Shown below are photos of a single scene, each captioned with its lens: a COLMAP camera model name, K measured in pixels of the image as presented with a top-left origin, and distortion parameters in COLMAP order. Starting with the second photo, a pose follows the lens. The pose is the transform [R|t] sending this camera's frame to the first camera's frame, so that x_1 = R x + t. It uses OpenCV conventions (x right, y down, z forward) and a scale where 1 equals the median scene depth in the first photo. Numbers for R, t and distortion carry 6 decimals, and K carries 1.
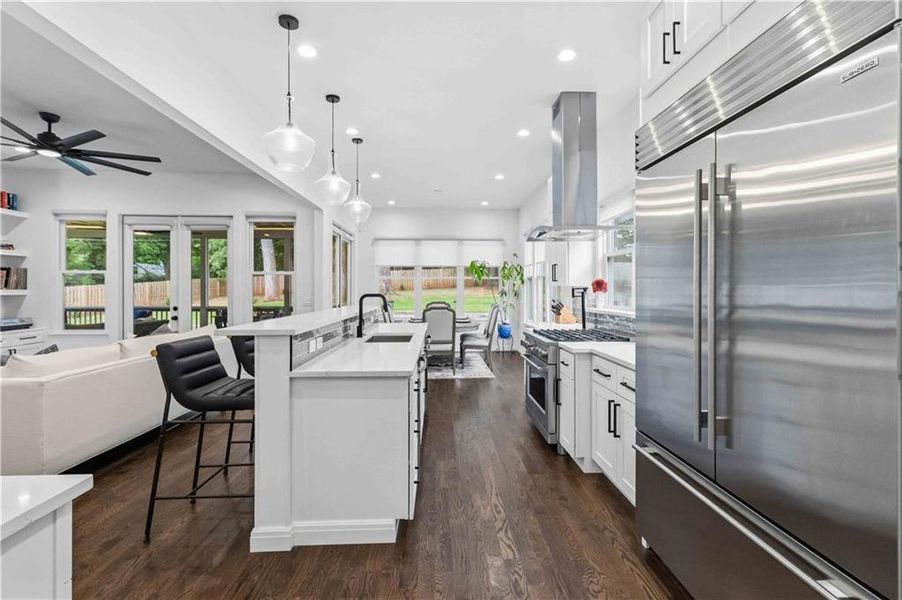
lens RADIAL K [[423.4, 0, 455.6], [0, 423.4, 294.5], [0, 0, 1]] dist [0.001031, 0.000226]
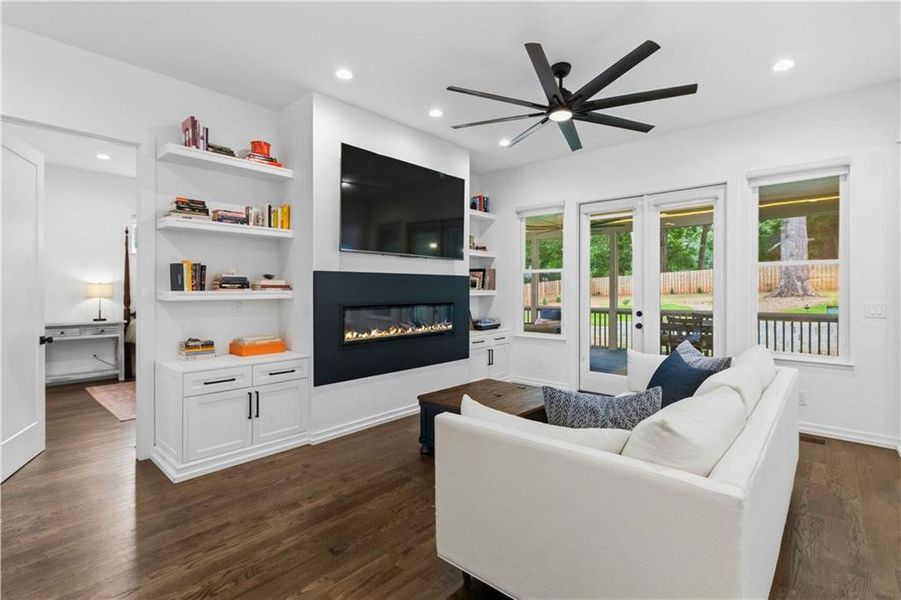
lens RADIAL K [[423.0, 0, 453.9], [0, 423.0, 297.2], [0, 0, 1]] dist [0.001031, 0.000226]
pose [[0.714035, 0.009010, -0.700052, -0.372196], [-0.001218, 0.999932, 0.011628, -0.005961], [0.700109, -0.007451, 0.713997, 0.206717]]
